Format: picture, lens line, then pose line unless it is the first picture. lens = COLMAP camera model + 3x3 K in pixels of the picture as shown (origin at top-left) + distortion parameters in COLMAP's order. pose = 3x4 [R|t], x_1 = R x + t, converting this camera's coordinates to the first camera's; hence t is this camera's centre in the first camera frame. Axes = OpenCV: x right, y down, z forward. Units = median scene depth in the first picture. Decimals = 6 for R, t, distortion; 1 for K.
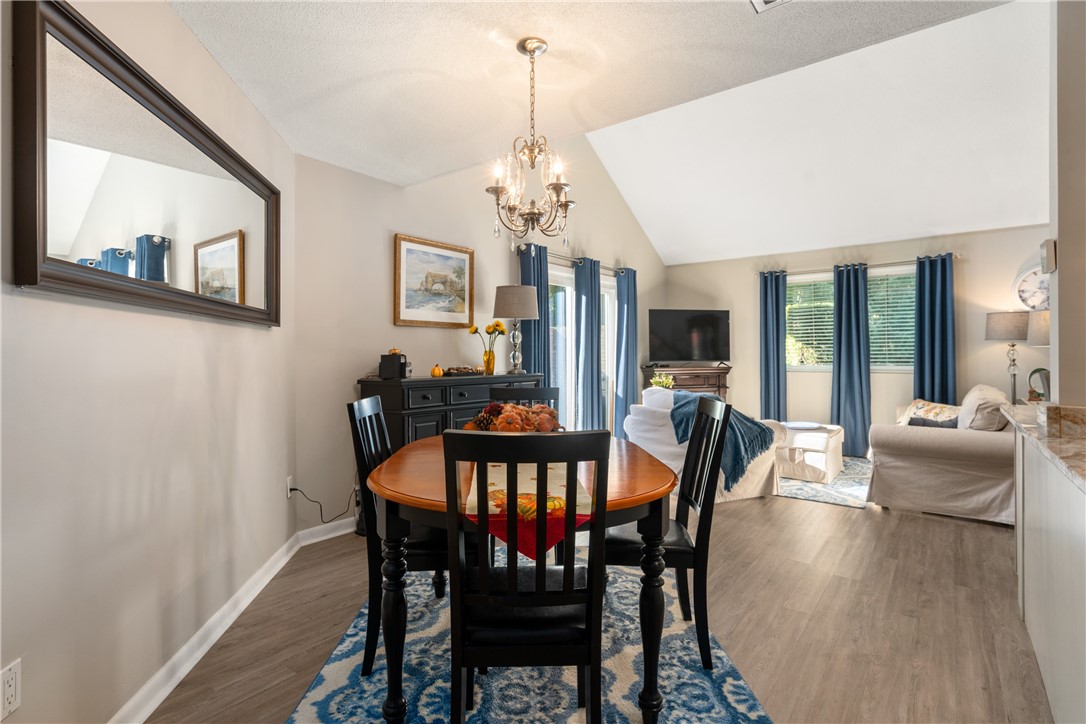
lens RADIAL K [[538.2, 0, 537.0], [0, 538.2, 354.7], [0, 0, 1]] dist [0.003172, 0.001413]
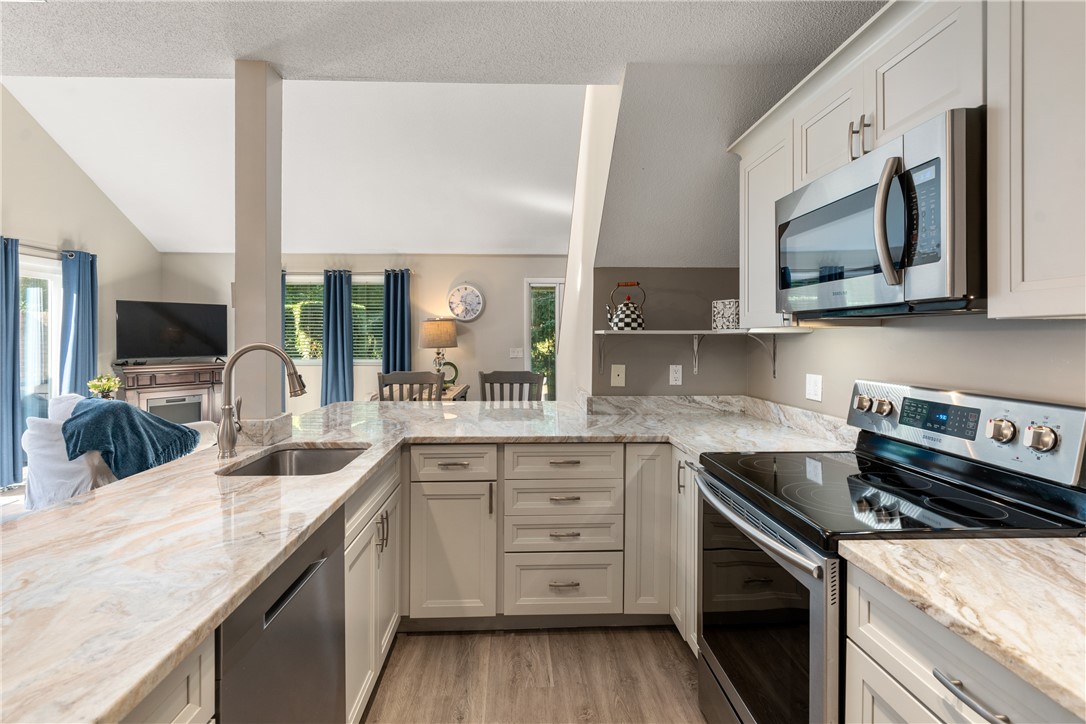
lens RADIAL K [[513.2, 0, 533.8], [0, 513.2, 338.7], [0, 0, 1]] dist [-0.002584, -0.000044]
pose [[0.770219, 0.003202, 0.637771, 0.294201], [-0.004069, 0.999992, -0.000106, -0.034752], [-0.637766, -0.002513, 0.770226, -0.128735]]
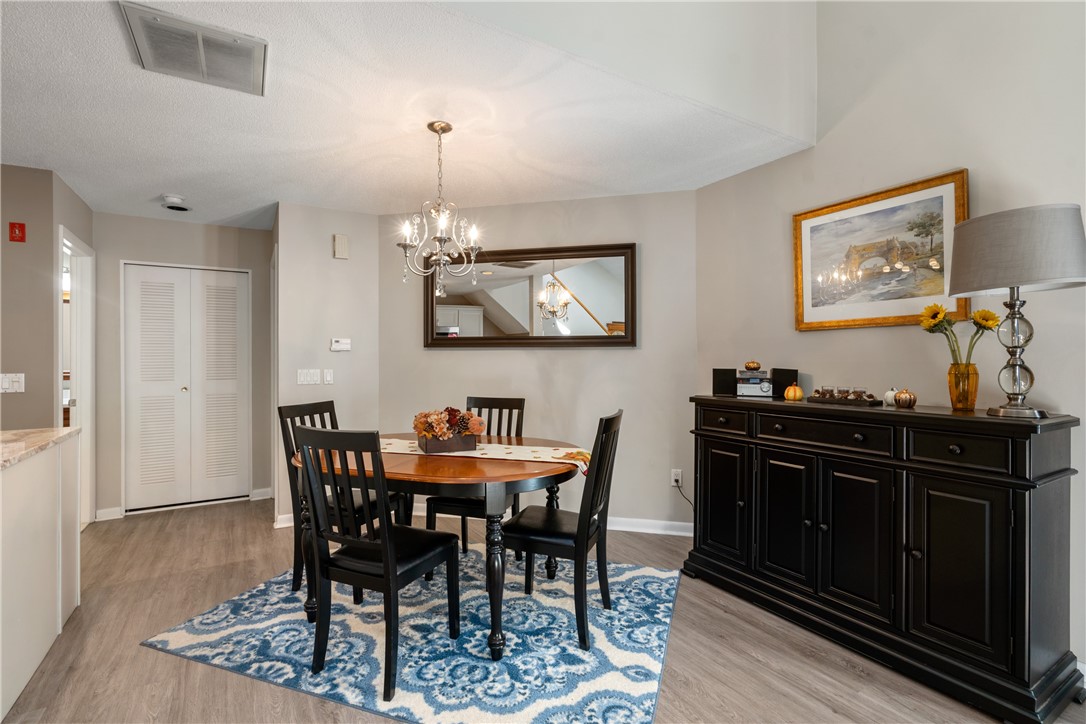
lens RADIAL K [[495.0, 0, 539.7], [0, 495.0, 359.3], [0, 0, 1]] dist [-0.003378, -0.000502]
pose [[-0.363195, 0.001161, -0.931712, 0.482877], [0.006736, 0.999976, -0.001380, -0.013131], [0.931689, -0.006777, -0.363194, 0.802165]]
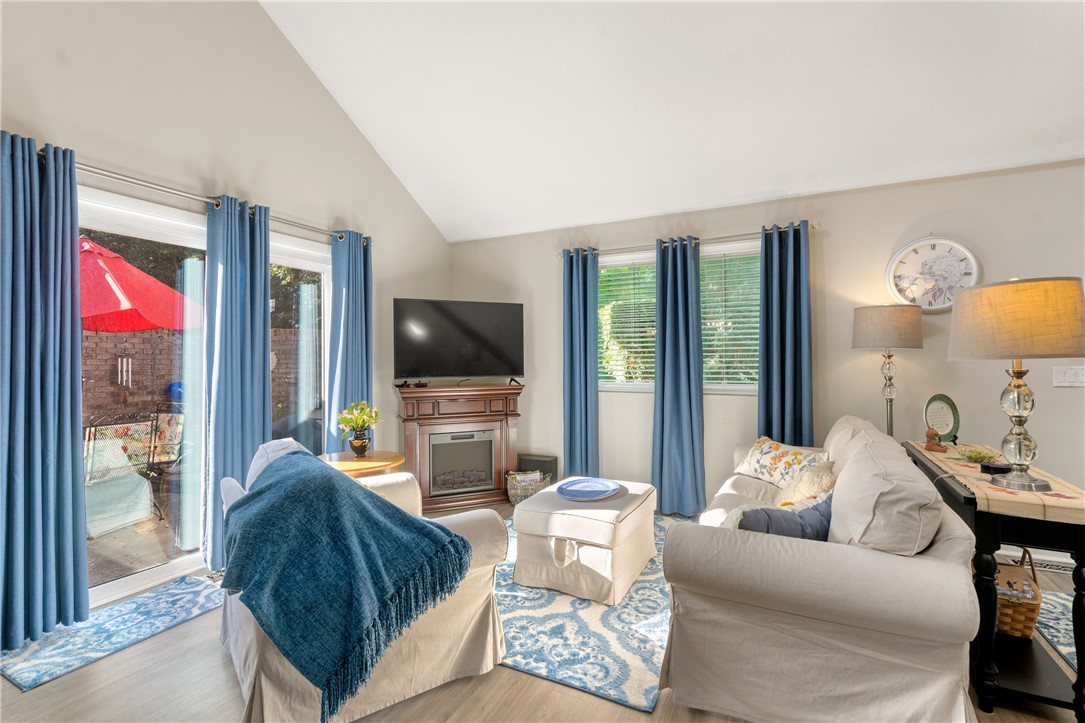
lens RADIAL K [[500.8, 0, 540.9], [0, 500.8, 361.5], [0, 0, 1]] dist [-0.001545, 0.000061]
pose [[0.982627, 0.001090, 0.185590, 0.398955], [-0.000862, 0.999999, -0.001314, -0.010913], [-0.185591, 0.001131, 0.982626, 0.549567]]
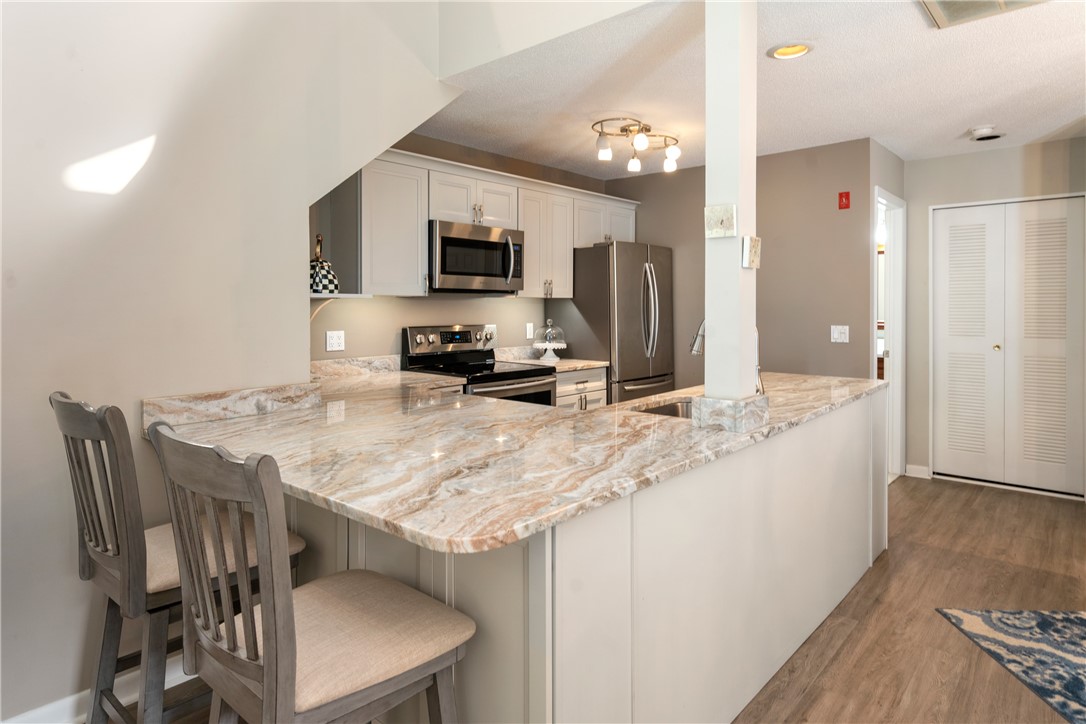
lens RADIAL K [[630.2, 0, 542.9], [0, 630.2, 308.3], [0, 0, 1]] dist [0.011698, -0.002228]
pose [[-0.997717, 0.002951, 0.067474, 0.512632], [0.003336, 0.999979, 0.005595, -0.033704], [-0.067457, 0.005807, -0.997705, 0.897390]]
